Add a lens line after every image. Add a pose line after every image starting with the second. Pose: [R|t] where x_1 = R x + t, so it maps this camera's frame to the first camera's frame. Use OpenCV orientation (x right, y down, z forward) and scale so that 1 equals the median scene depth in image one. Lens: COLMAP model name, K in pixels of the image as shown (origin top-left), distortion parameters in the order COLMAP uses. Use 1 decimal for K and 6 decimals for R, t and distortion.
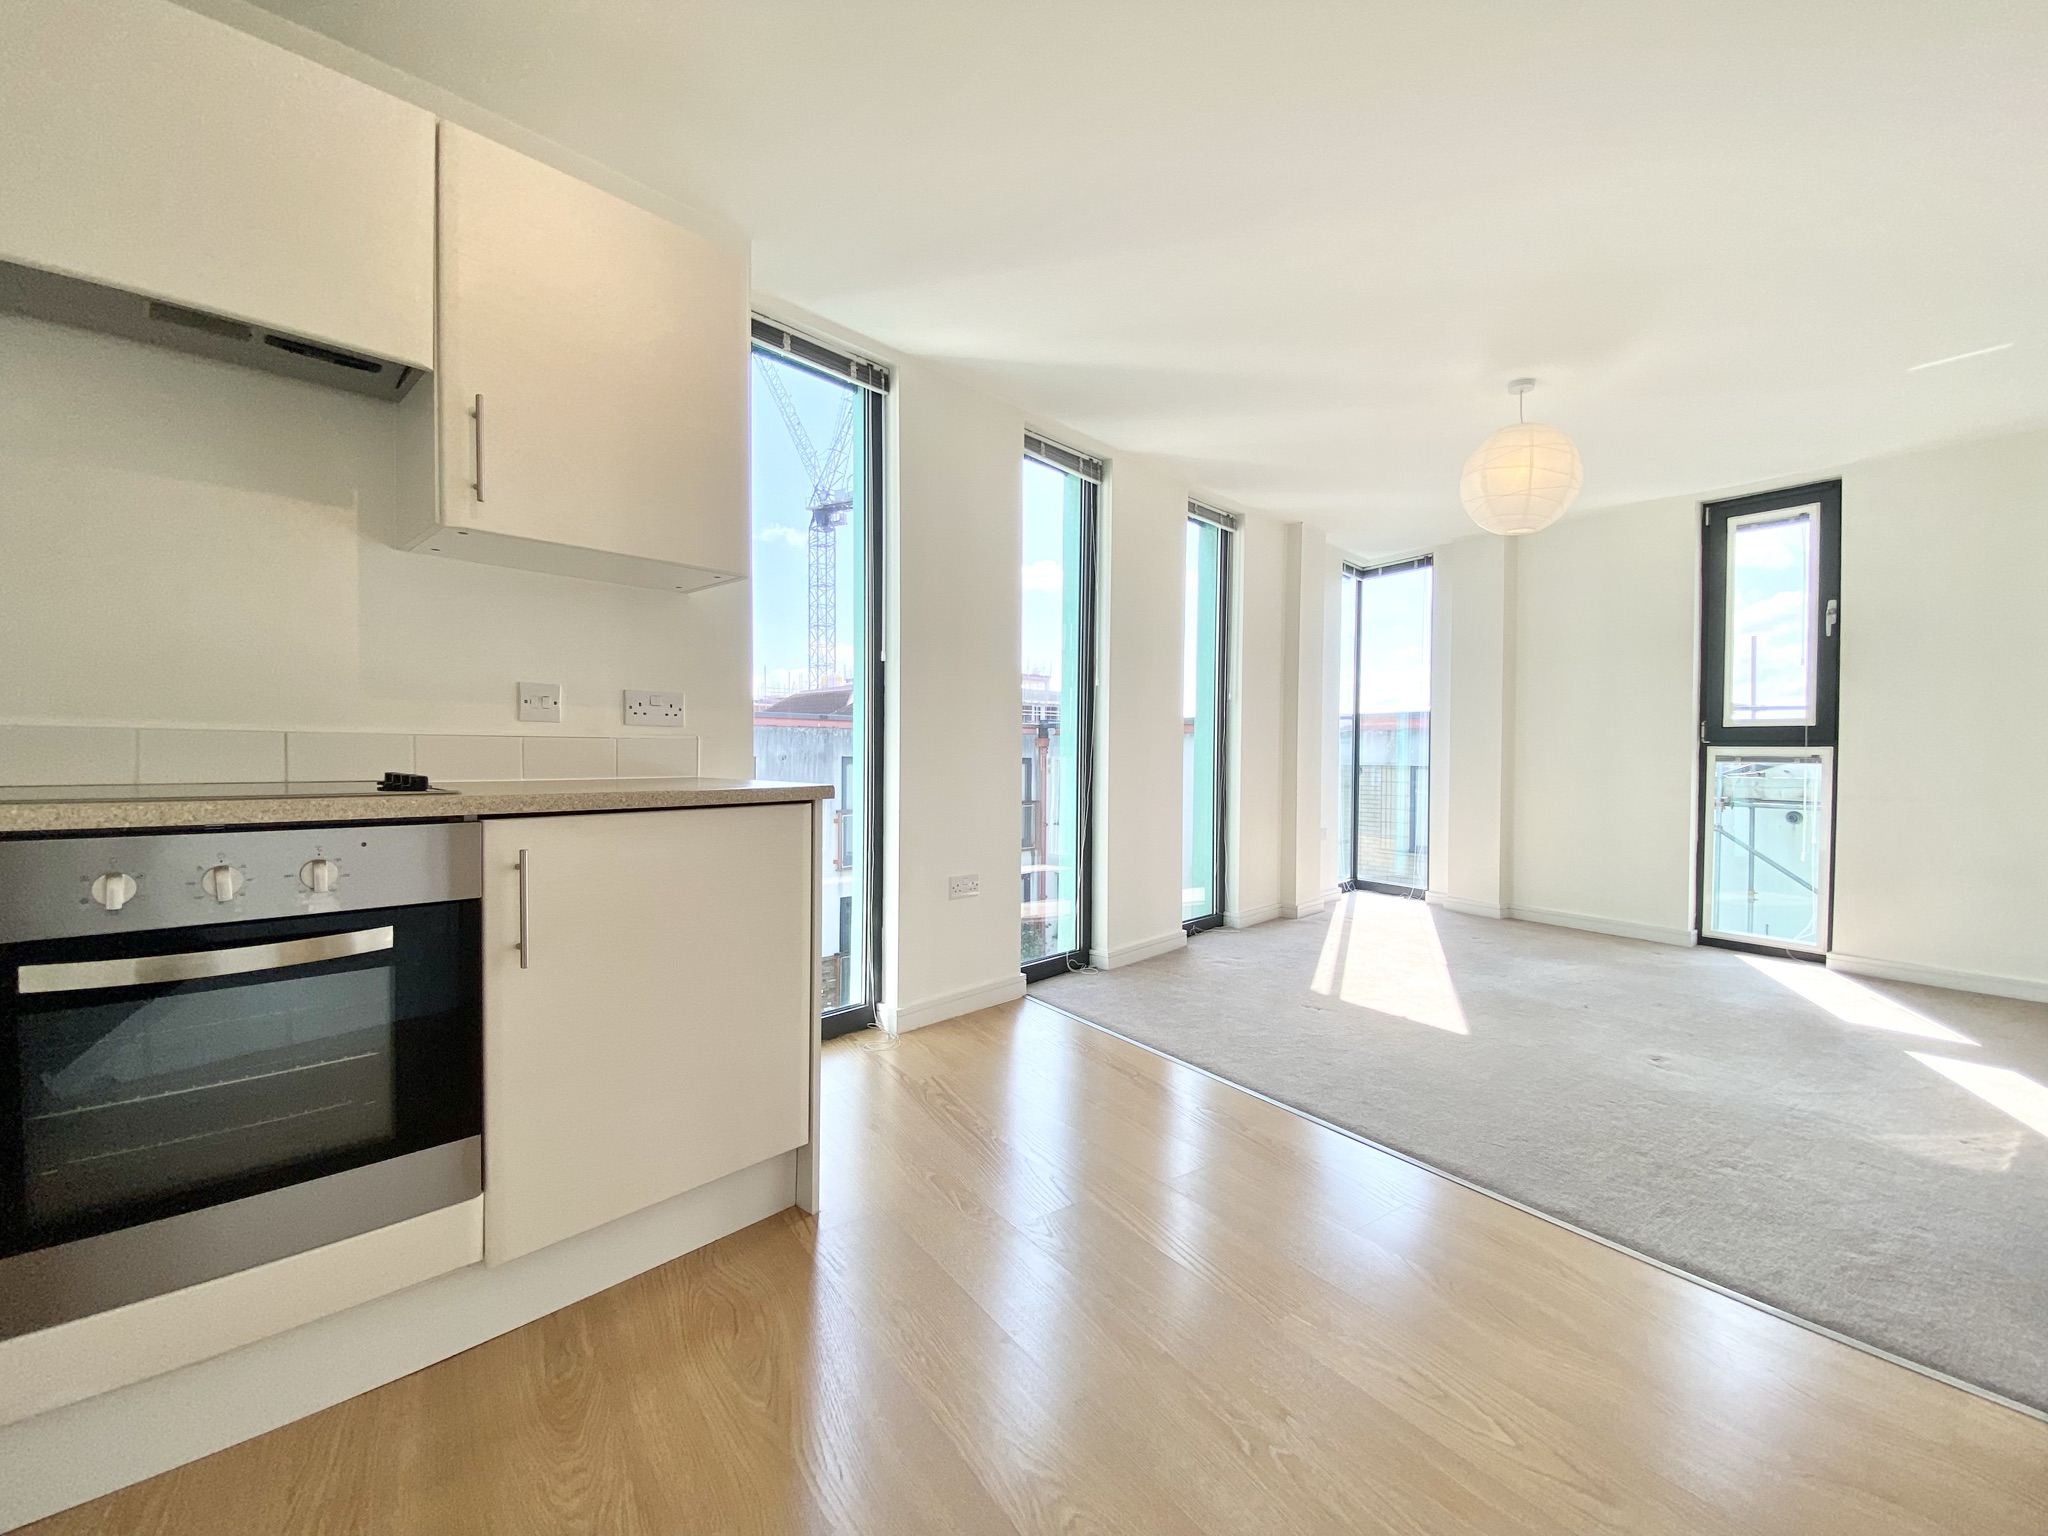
lens RADIAL K [[829.6, 0, 1024.0], [0, 829.6, 768.0], [0, 0, 1]] dist [0.034199, -0.029267]
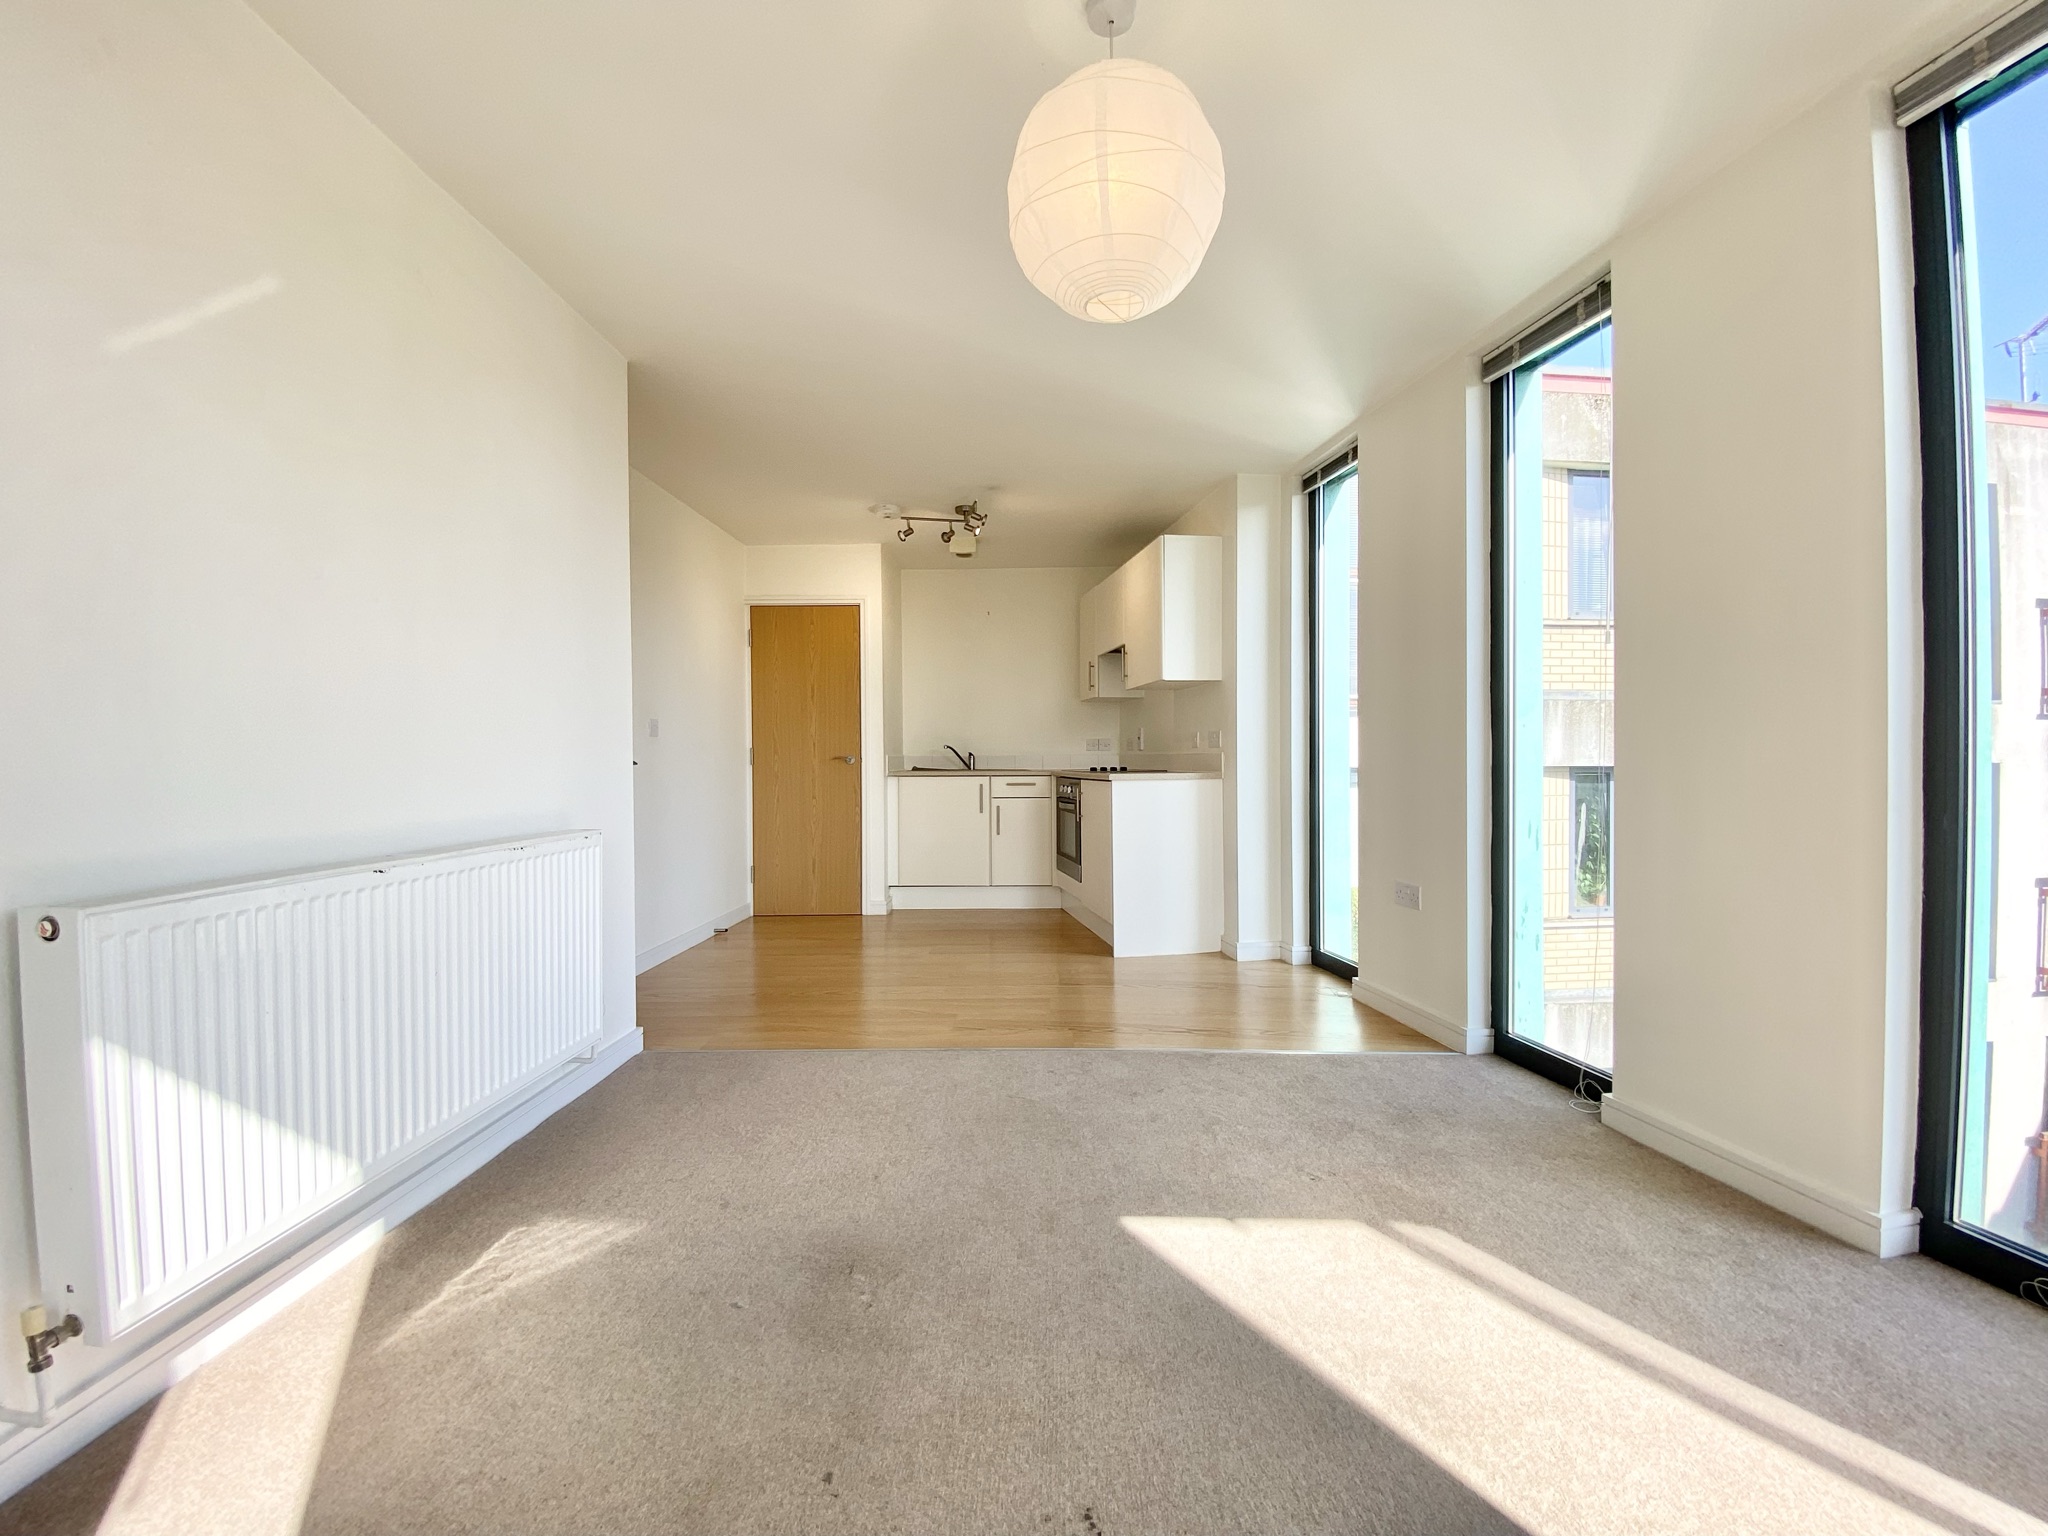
lens RADIAL K [[829.6, 0, 1024.0], [0, 829.6, 768.0], [0, 0, 1]] dist [0.034199, -0.029267]
pose [[-0.594677, 0.000185, -0.803965, 0.781944], [-0.017220, 0.999768, 0.012967, -0.009670], [0.803780, 0.021556, -0.594535, 0.963016]]
